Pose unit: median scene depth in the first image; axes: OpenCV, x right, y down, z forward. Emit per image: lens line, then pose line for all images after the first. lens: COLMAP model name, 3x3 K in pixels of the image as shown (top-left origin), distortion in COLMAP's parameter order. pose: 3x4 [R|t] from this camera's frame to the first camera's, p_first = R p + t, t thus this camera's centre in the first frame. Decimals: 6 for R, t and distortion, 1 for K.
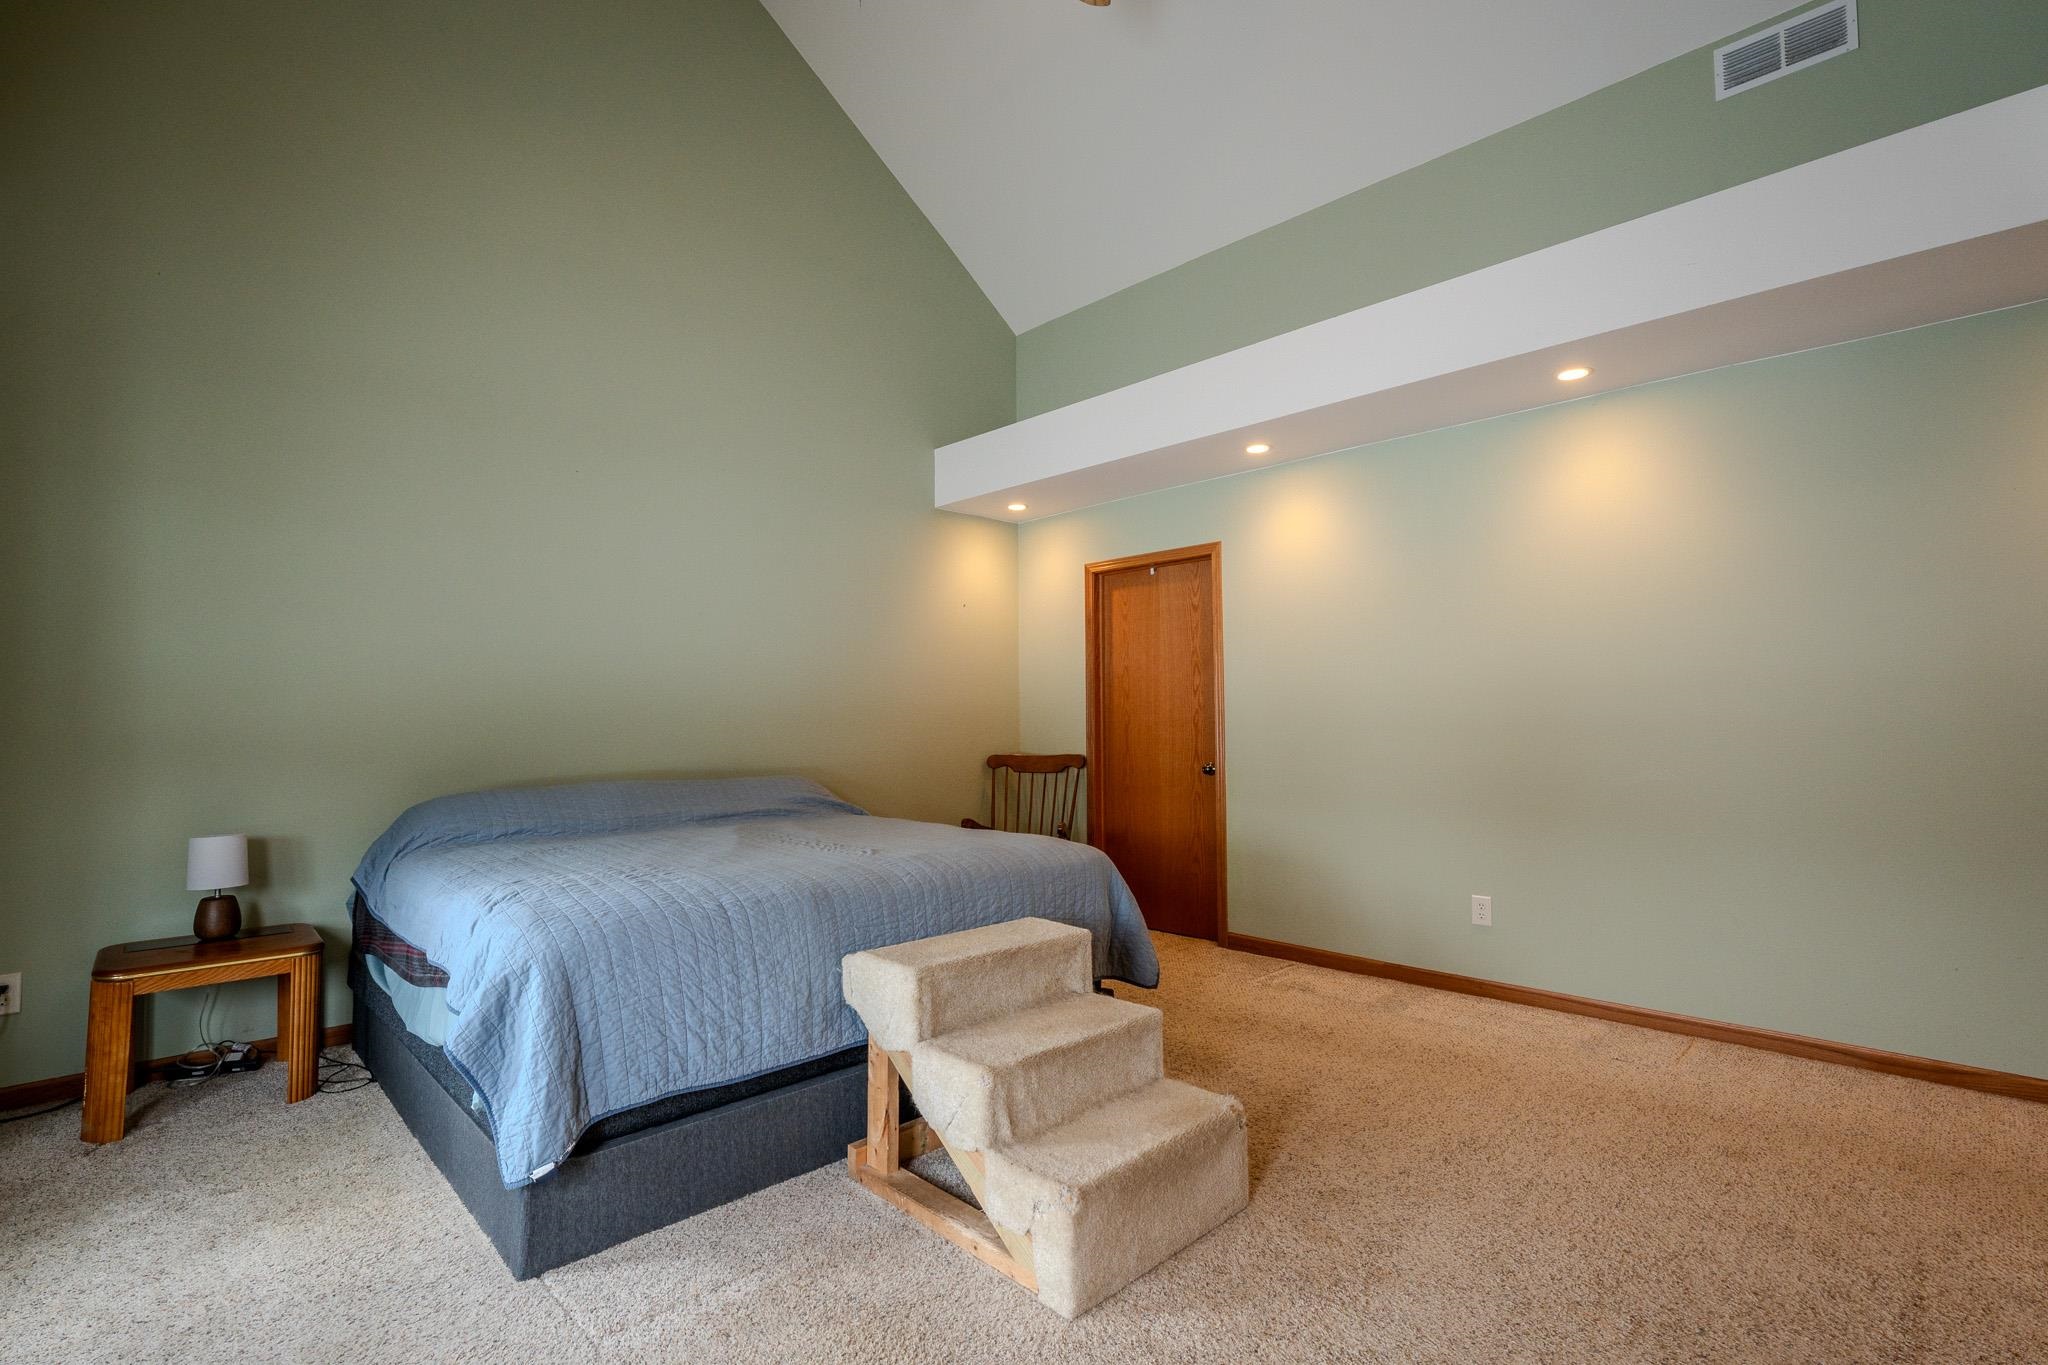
lens RADIAL K [[951.1, 0, 1031.4], [0, 951.1, 685.6], [0, 0, 1]] dist [-0.011738, 0.000121]
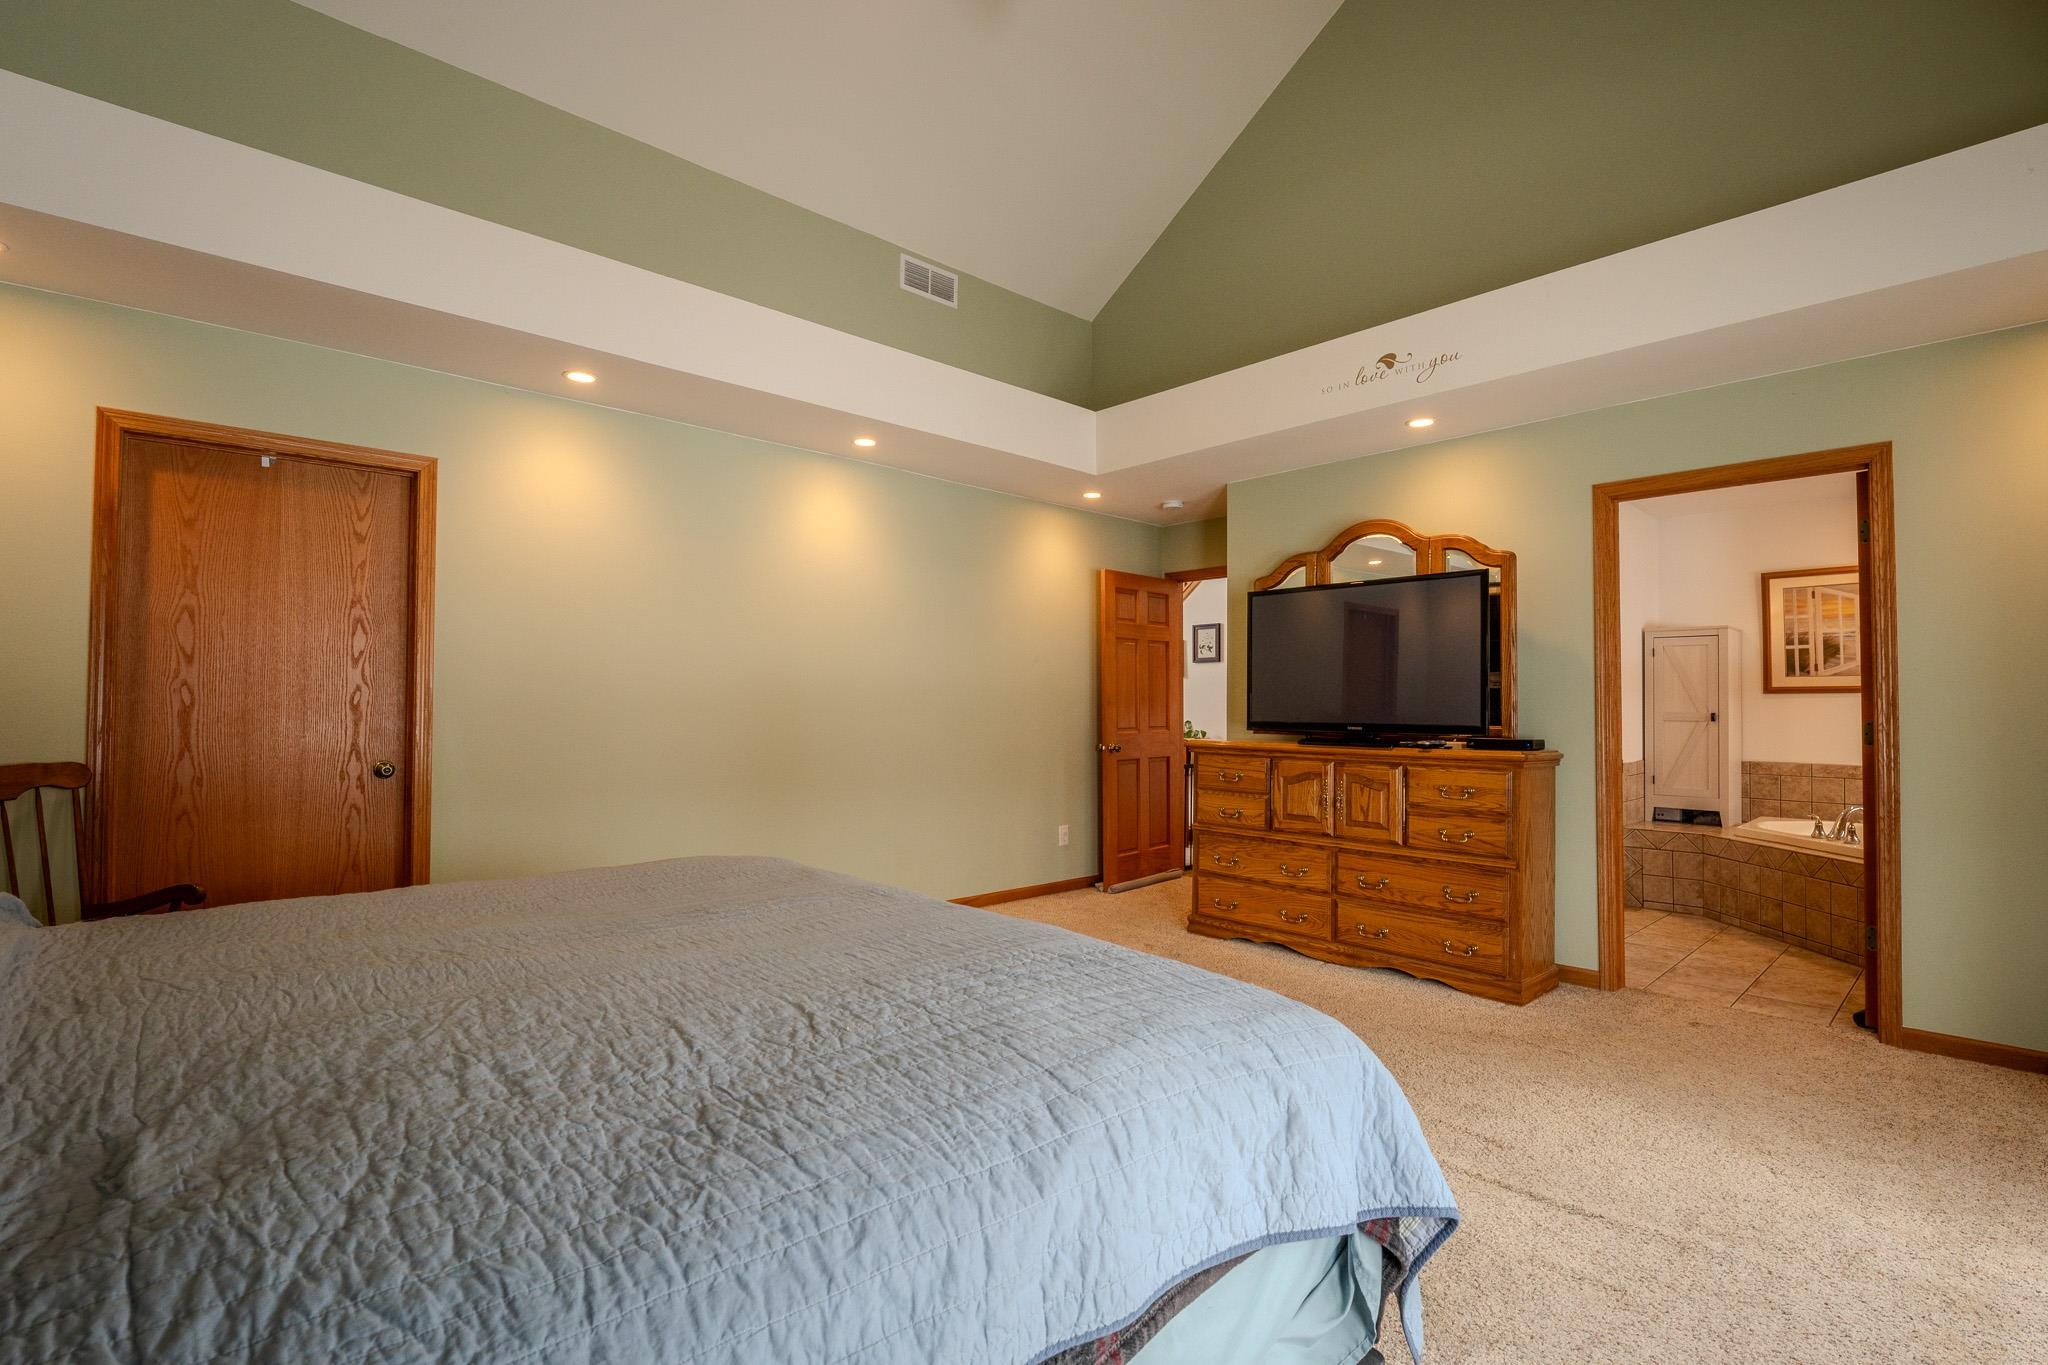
lens RADIAL K [[951.1, 0, 1030.6], [0, 951.1, 688.6], [0, 0, 1]] dist [-0.011738, 0.000121]
pose [[0.021848, 0.026797, 0.999402, -0.543738], [-0.044625, 0.998671, -0.025801, 0.025243], [-0.998765, -0.044035, 0.023015, 0.543772]]
